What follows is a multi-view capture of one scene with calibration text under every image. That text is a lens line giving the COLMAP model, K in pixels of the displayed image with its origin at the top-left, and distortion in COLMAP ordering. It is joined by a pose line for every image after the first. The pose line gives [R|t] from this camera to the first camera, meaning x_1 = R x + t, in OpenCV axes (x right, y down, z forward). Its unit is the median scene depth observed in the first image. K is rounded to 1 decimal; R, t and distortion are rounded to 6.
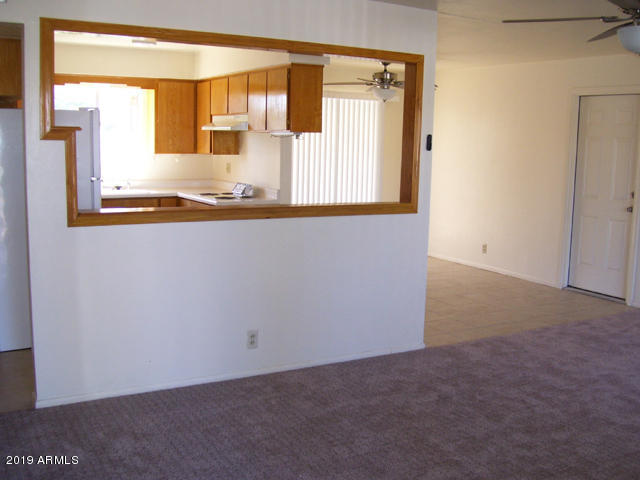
lens RADIAL K [[699.3, 0, 325.0], [0, 699.3, 239.9], [0, 0, 1]] dist [-0.142296, 0.000000]
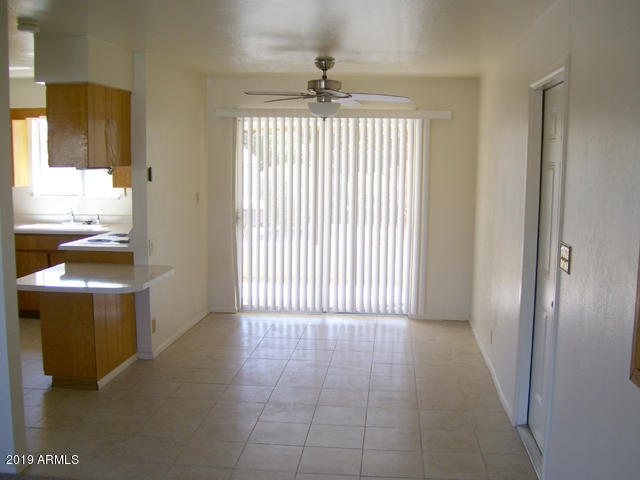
lens RADIAL K [[699.3, 0, 322.3], [0, 699.3, 237.1], [0, 0, 1]] dist [-0.142296, 0.000000]
pose [[0.805318, 0.052895, -0.590478, 0.562619], [-0.075775, 0.997026, -0.014032, -0.071074], [0.587980, 0.056044, 0.806932, 0.448337]]
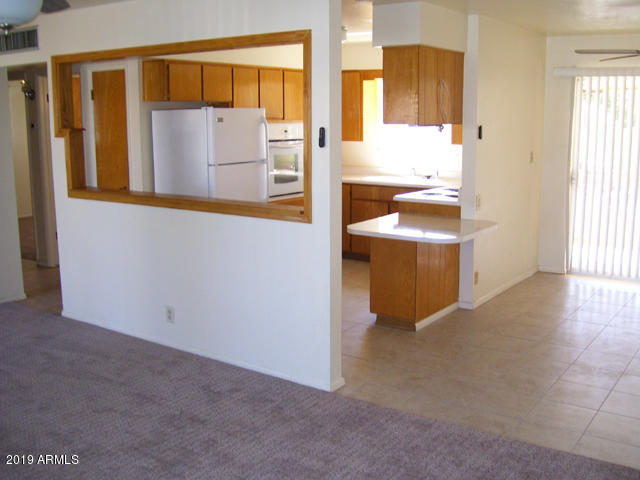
lens RADIAL K [[699.3, 0, 334.2], [0, 699.3, 241.3], [0, 0, 1]] dist [-0.142296, 0.000000]
pose [[0.420132, 0.141370, -0.896384, 0.616397], [-0.119823, 0.987784, 0.099624, -0.072477], [0.899518, 0.065552, 0.431939, 0.465835]]
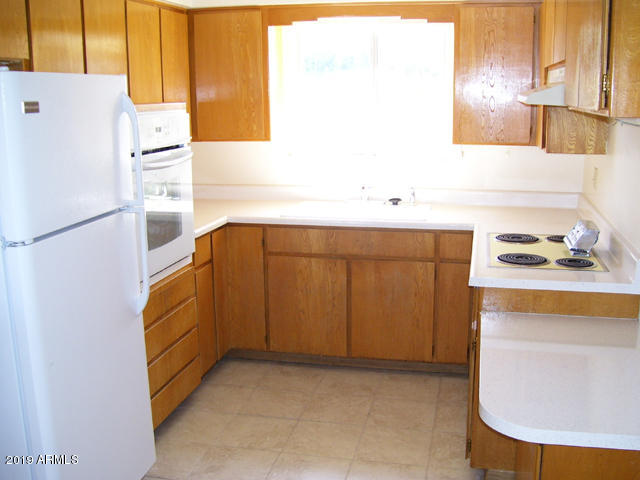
lens RADIAL K [[699.3, 0, 327.0], [0, 699.3, 239.4], [0, 0, 1]] dist [-0.142296, 0.000000]
pose [[0.722265, 0.113138, -0.682300, 0.060033], [-0.074652, 0.993519, 0.085719, -0.096188], [0.687576, -0.010977, 0.726030, 0.578842]]
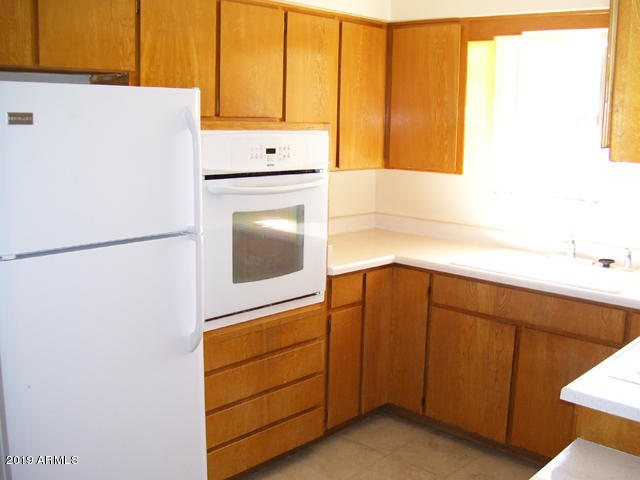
lens RADIAL K [[699.3, 0, 321.7], [0, 699.3, 238.4], [0, 0, 1]] dist [-0.142296, 0.000000]
pose [[0.285232, 0.147605, -0.947025, 0.070243], [-0.154998, 0.982168, 0.106399, -0.117451], [0.945843, 0.116439, 0.303024, 0.733490]]
